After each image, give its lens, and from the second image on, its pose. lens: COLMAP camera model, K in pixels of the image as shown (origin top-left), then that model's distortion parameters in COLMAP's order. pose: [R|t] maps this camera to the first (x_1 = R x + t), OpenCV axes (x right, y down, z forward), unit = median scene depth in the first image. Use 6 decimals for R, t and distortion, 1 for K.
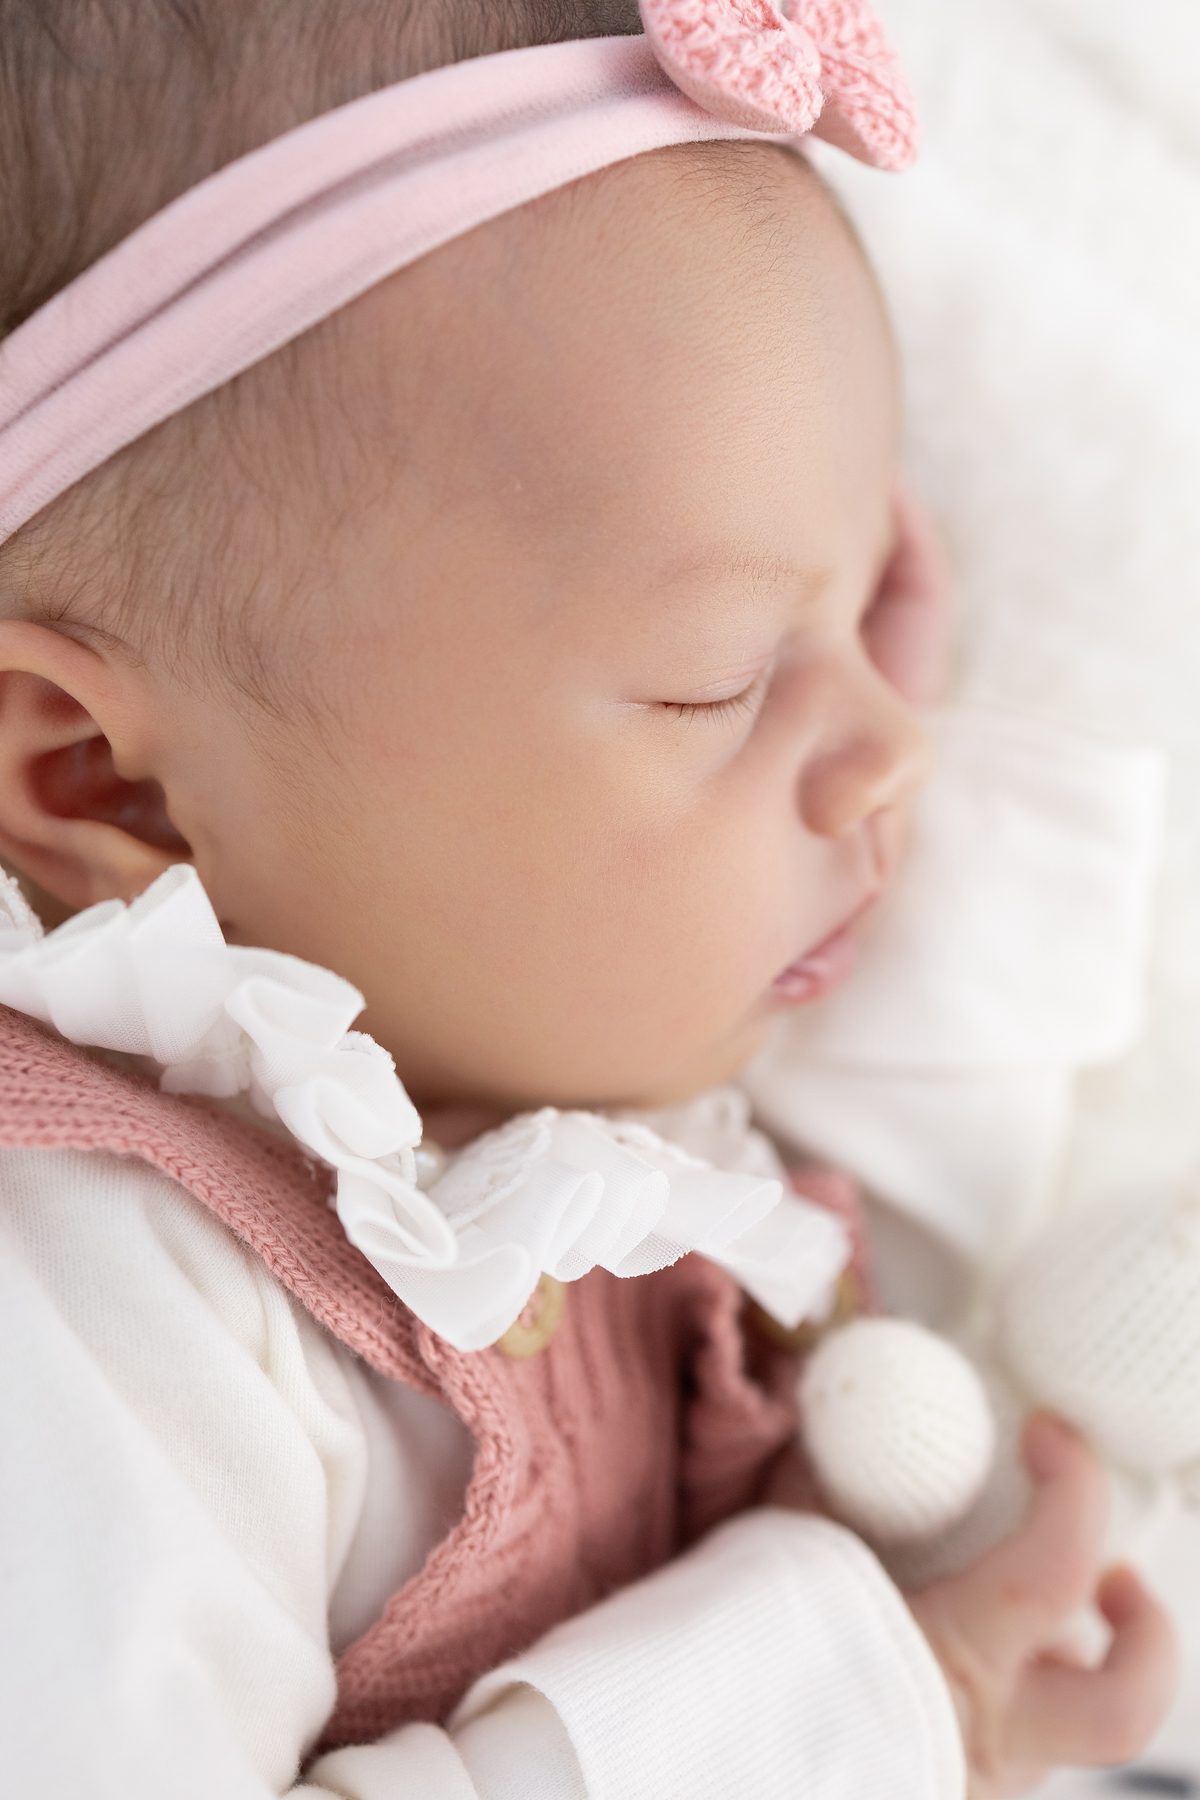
lens RADIAL K [[1991.6, 0, 599.4], [0, 1991.6, 877.2], [0, 0, 1]] dist [-0.011082, 0.036643]
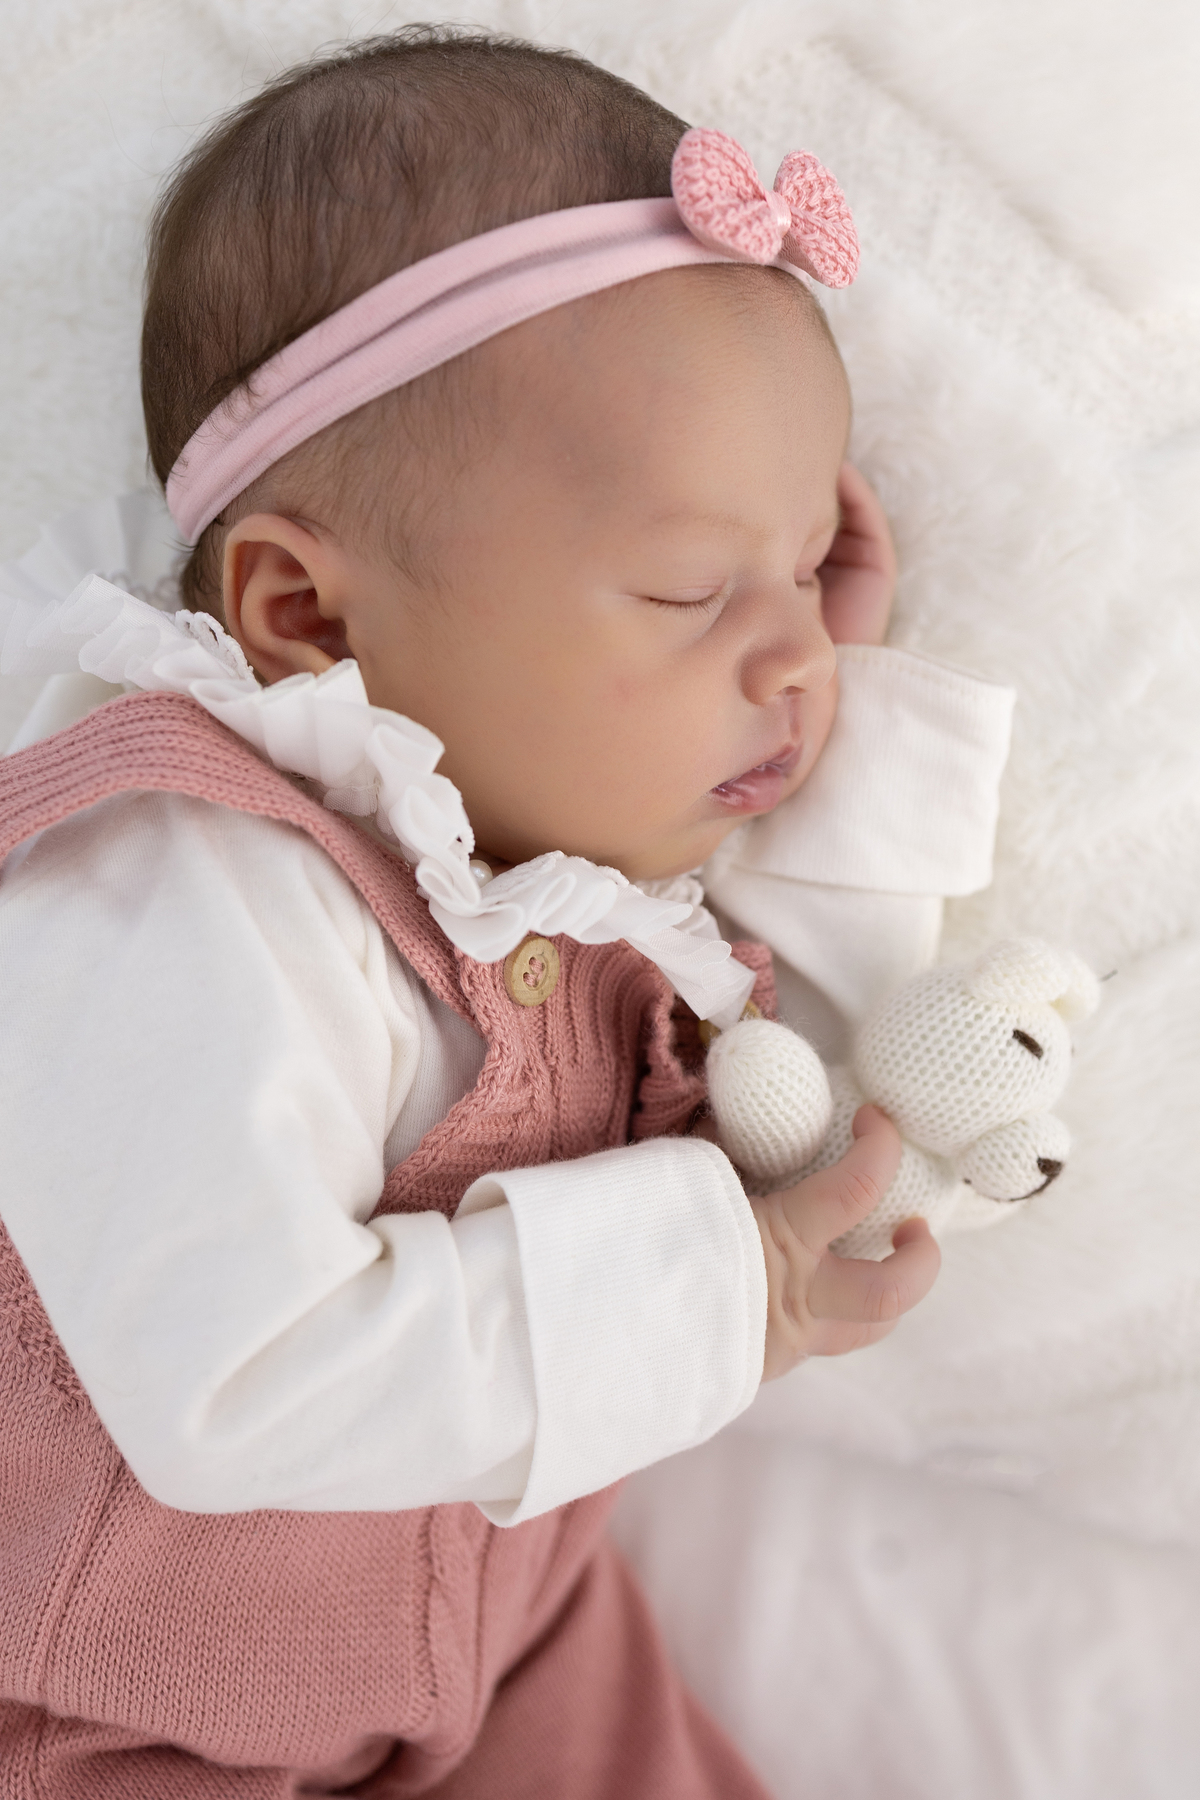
lens RADIAL K [[2173.1, 0, 600.0], [0, 2173.1, 900.0], [0, 0, 1]] dist [-0.013151, 0.015977]
pose [[0.987669, 0.107127, -0.114166, 0.233473], [-0.110152, 0.993703, -0.020515, 0.208115], [0.111249, 0.032838, 0.993250, -0.806070]]
